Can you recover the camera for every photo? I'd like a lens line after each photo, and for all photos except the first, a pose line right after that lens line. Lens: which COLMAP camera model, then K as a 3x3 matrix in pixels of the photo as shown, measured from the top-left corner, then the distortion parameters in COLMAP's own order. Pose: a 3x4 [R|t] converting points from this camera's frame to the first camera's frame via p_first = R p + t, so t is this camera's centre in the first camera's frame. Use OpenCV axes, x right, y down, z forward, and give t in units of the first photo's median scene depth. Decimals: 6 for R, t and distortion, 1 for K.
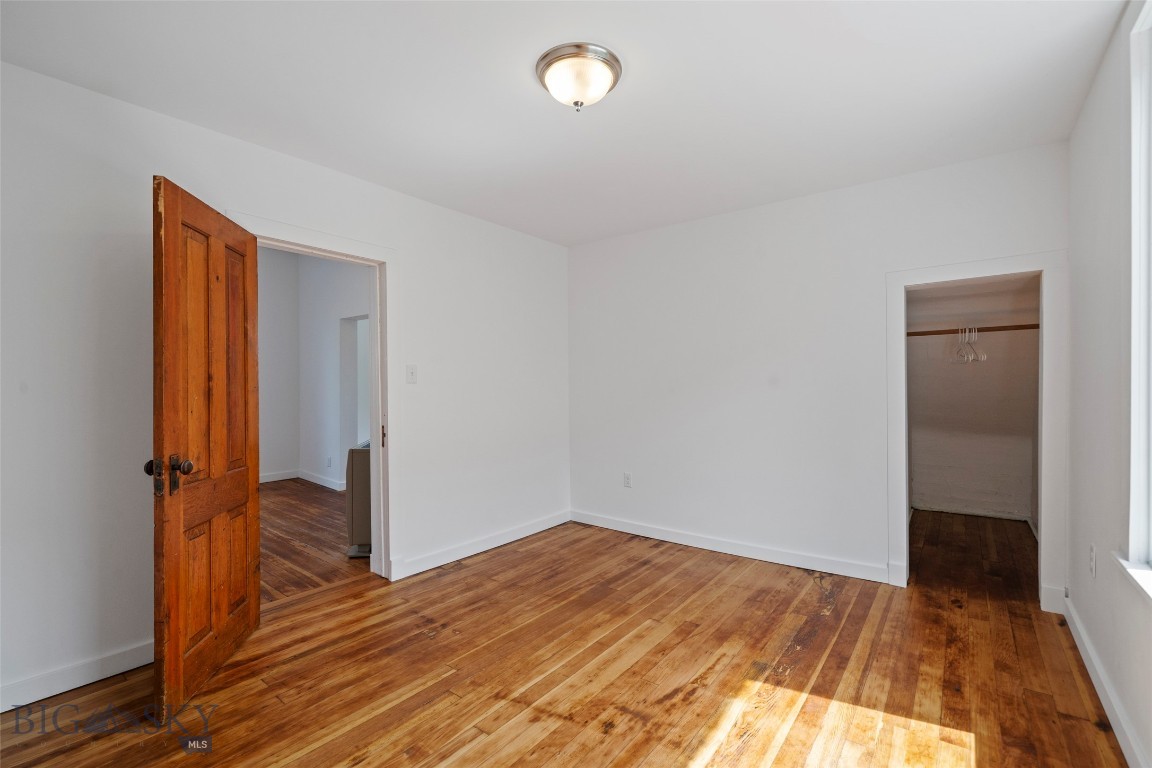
lens RADIAL K [[498.2, 0, 569.0], [0, 498.2, 385.3], [0, 0, 1]] dist [0.001023, 0.000099]
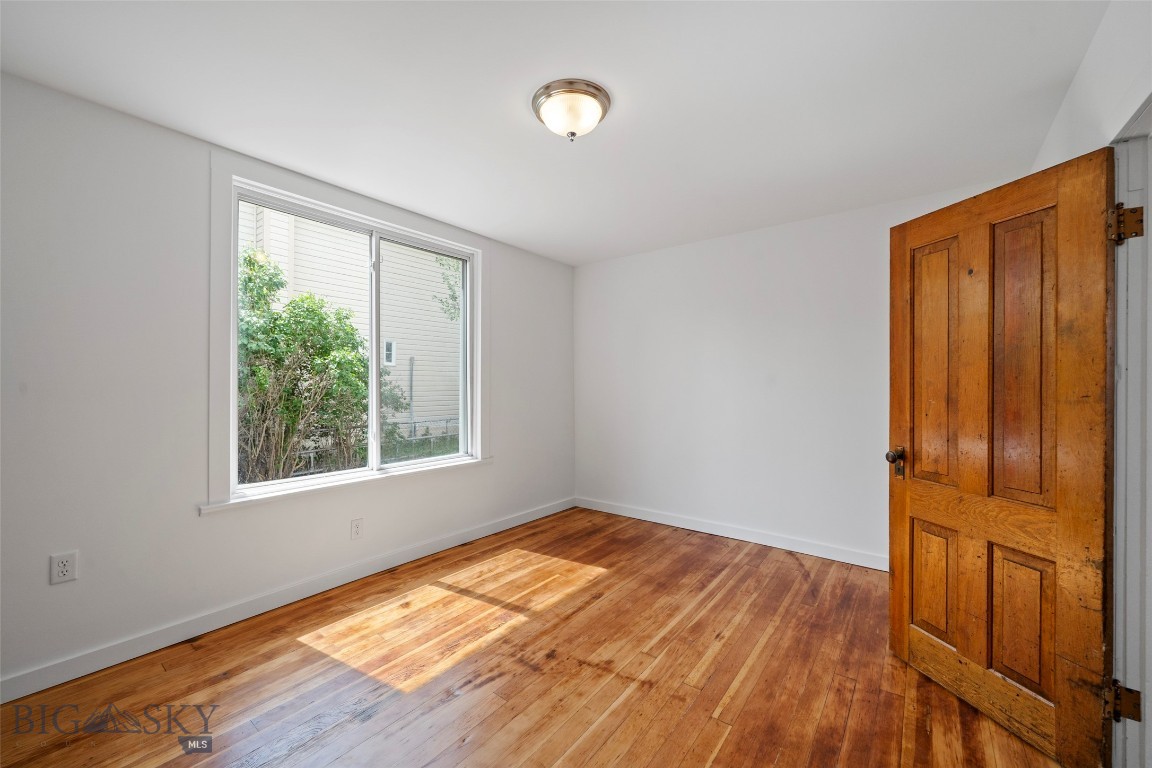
lens RADIAL K [[455.7, 0, 574.5], [0, 455.7, 386.8], [0, 0, 1]] dist [-0.002895, 0.000447]
pose [[-0.999901, 0.002922, -0.013741, 0.024625], [0.002795, 0.999954, 0.009201, -0.017285], [0.013767, 0.009161, -0.999863, 1.669416]]
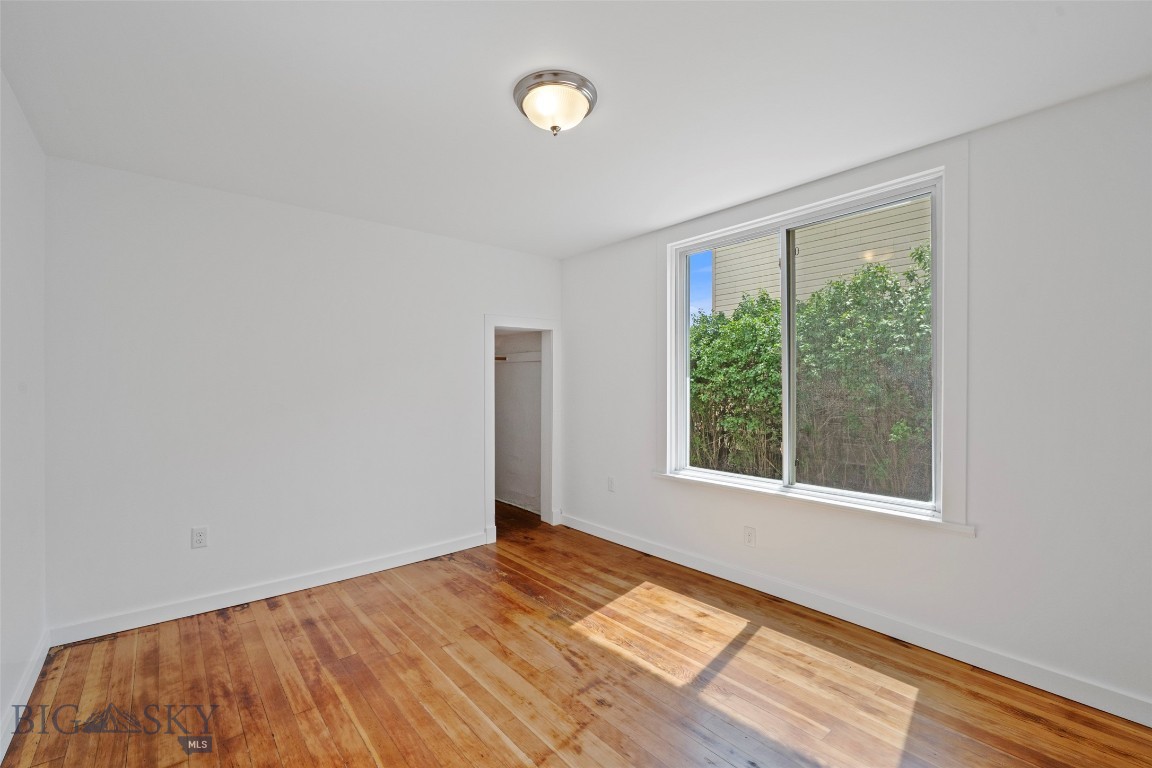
lens RADIAL K [[498.2, 0, 569.0], [0, 498.2, 385.3], [0, 0, 1]] dist [0.001023, 0.000099]
pose [[0.220145, 0.009067, 0.975425, -0.799484], [0.004746, 0.999935, -0.010366, -0.016667], [-0.975456, 0.006911, 0.220087, 0.629944]]
